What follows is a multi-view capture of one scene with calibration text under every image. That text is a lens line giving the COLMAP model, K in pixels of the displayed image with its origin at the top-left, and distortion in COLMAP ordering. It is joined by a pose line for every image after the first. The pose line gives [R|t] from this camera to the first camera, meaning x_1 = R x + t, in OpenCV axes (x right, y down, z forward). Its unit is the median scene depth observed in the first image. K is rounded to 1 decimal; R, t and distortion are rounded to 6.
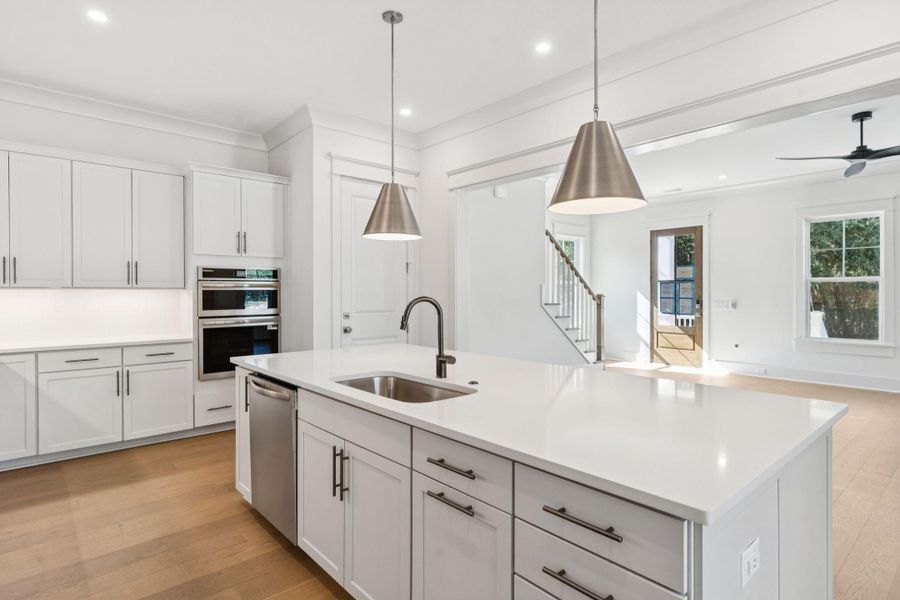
lens RADIAL K [[469.6, 0, 456.3], [0, 469.6, 293.2], [0, 0, 1]] dist [0.007581, -0.001051]
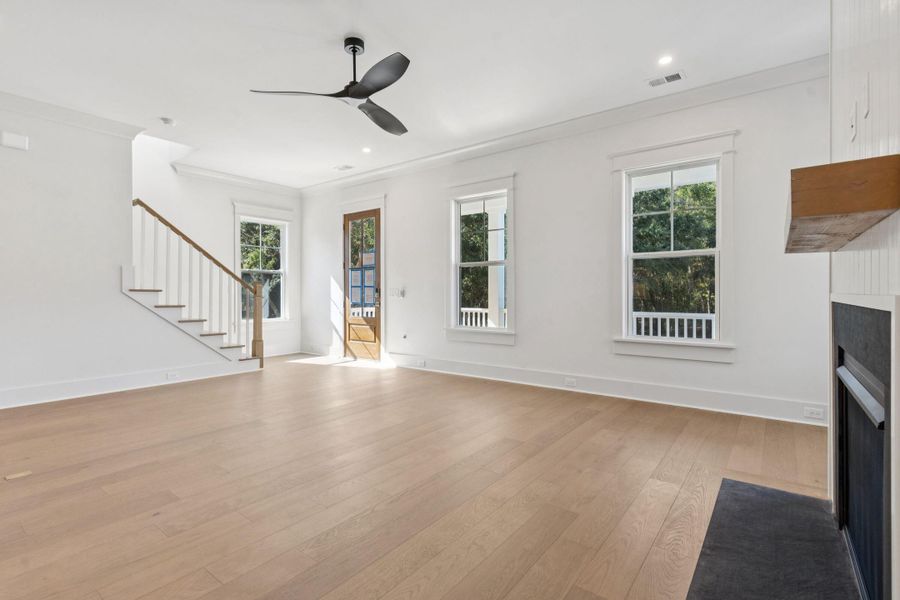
lens RADIAL K [[423.9, 0, 451.6], [0, 423.9, 298.3], [0, 0, 1]] dist [-0.000887, -0.000279]
pose [[0.981864, -0.003364, 0.189559, 0.483087], [0.001763, 0.999961, 0.008610, 0.025917], [-0.189581, -0.008120, 0.981832, 0.145194]]
